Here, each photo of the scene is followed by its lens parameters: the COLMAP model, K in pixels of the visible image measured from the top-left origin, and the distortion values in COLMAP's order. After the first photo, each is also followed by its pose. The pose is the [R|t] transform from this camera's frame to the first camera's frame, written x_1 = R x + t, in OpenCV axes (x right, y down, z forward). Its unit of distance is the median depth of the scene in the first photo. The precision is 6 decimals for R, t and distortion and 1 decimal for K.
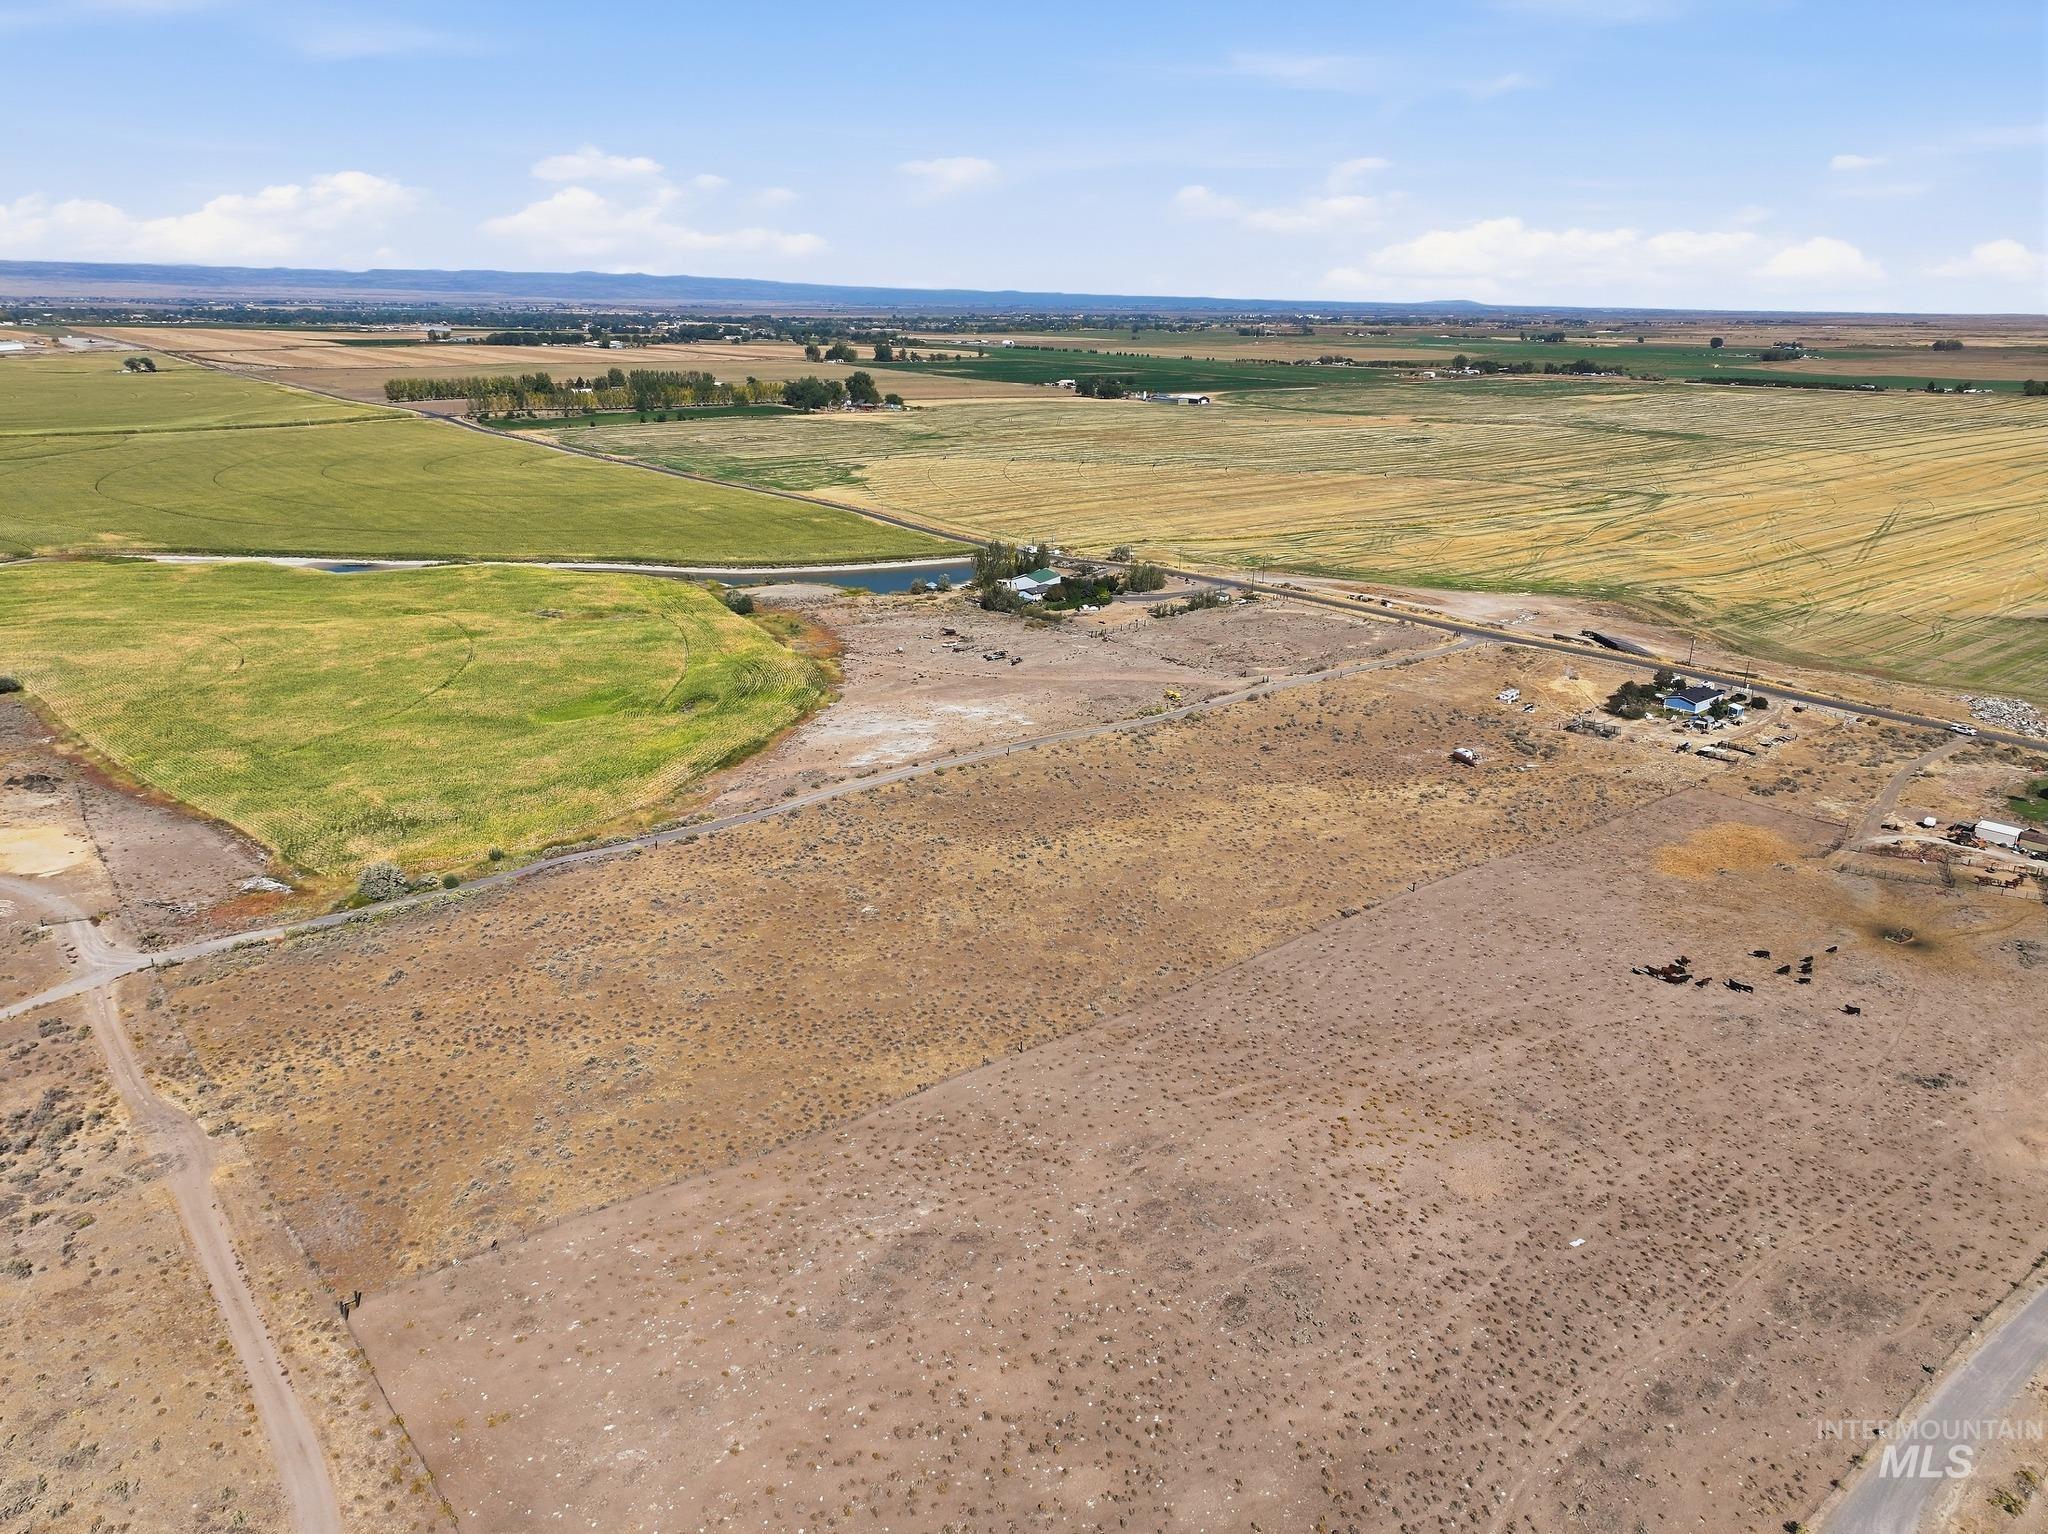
lens RADIAL K [[1434.4, 0, 1032.1], [0, 1434.4, 766.2], [0, 0, 1]] dist [0.002584, 0.007614]
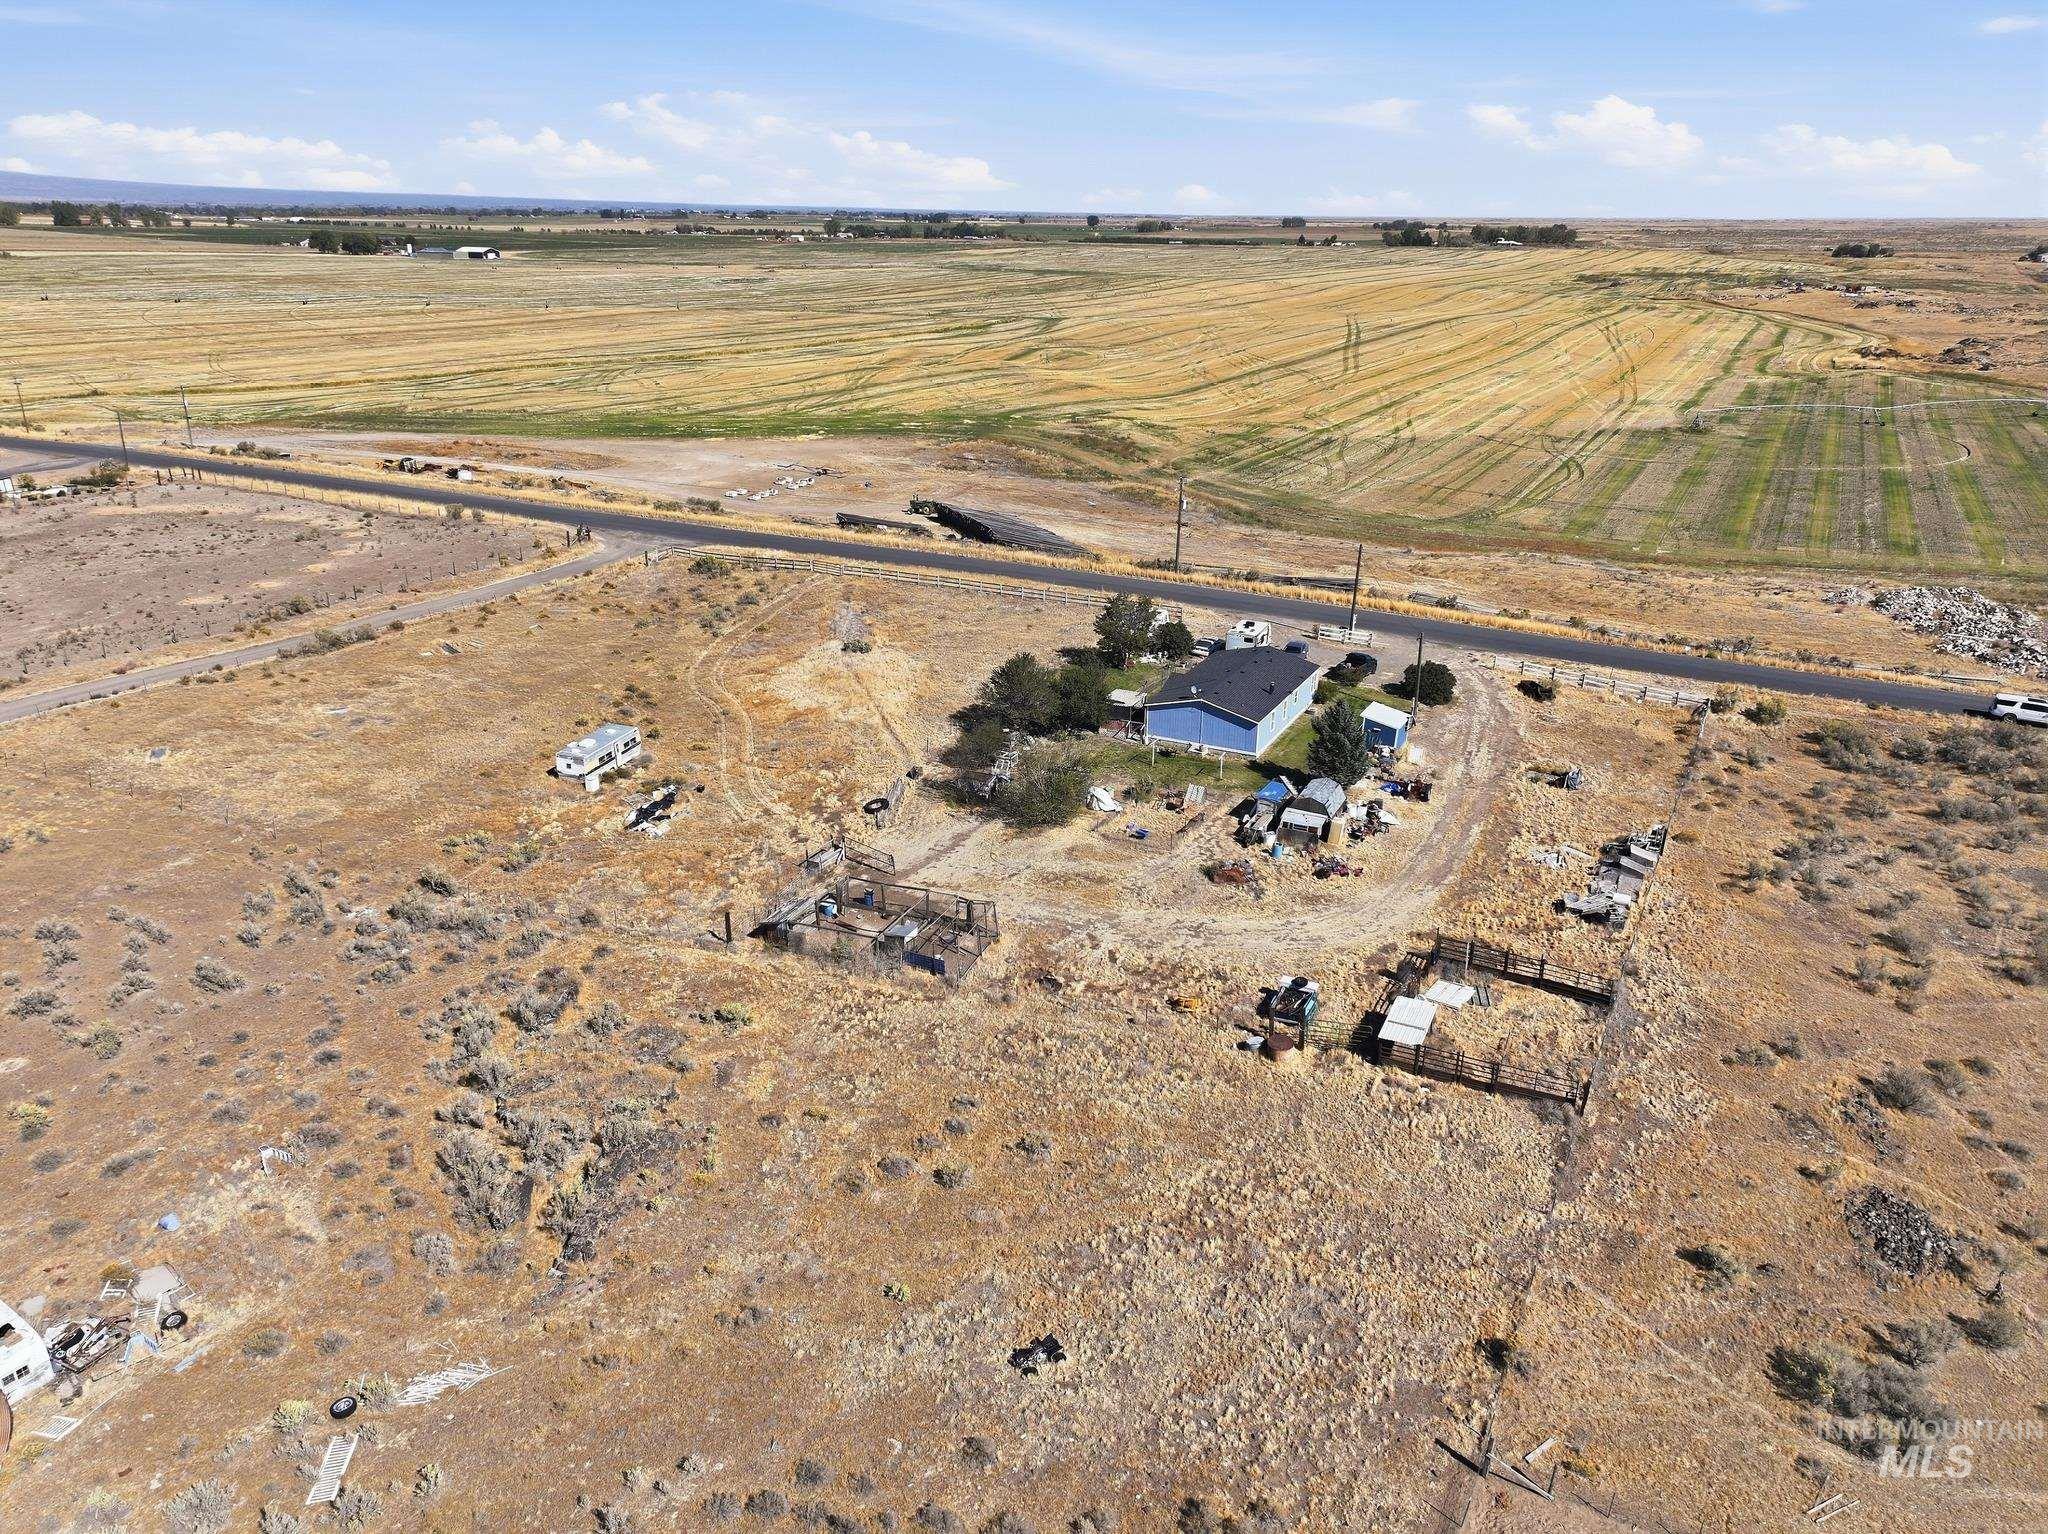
lens RADIAL K [[1434.4, 0, 1033.2], [0, 1434.4, 772.0], [0, 0, 1]] dist [0.002584, 0.007614]
pose [[0.924353, -0.138658, 0.355450, 0.331948], [0.116300, 0.989687, 0.083630, -0.062187], [-0.363380, -0.035964, 0.930946, 0.775174]]
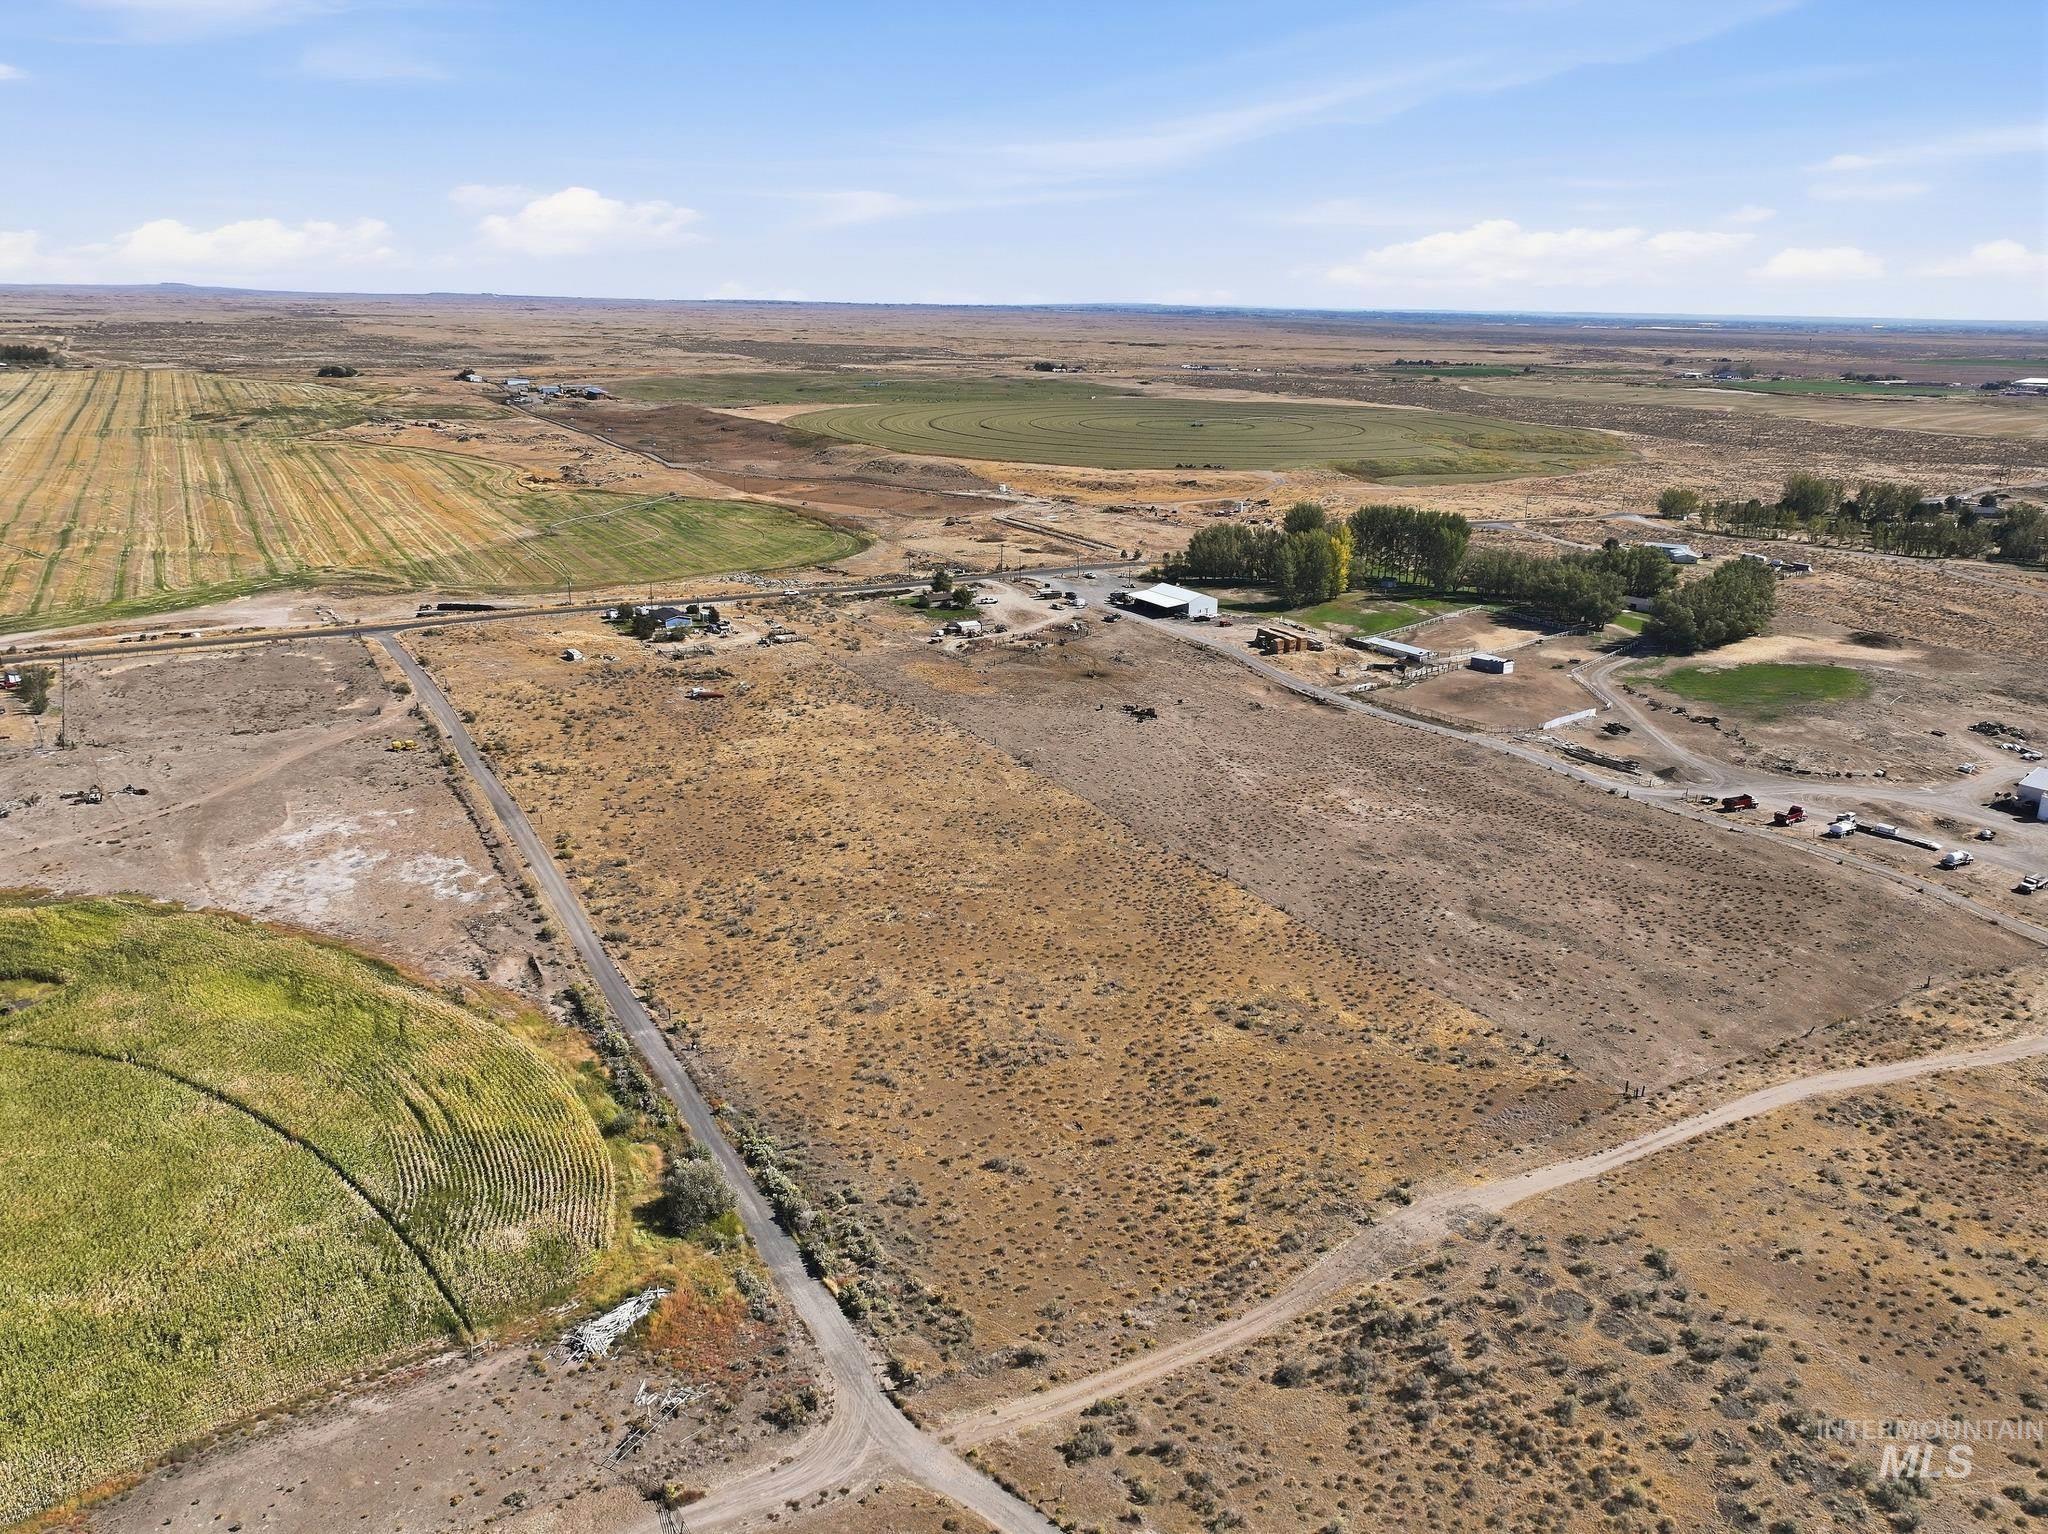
lens RADIAL K [[1434.4, 0, 1036.6], [0, 1434.4, 771.8], [0, 0, 1]] dist [0.002584, 0.007614]
pose [[0.165407, -0.313655, 0.935019, -0.684643], [0.289688, 0.921708, 0.257943, -0.154433], [-0.942720, 0.228198, 0.243320, 0.457734]]
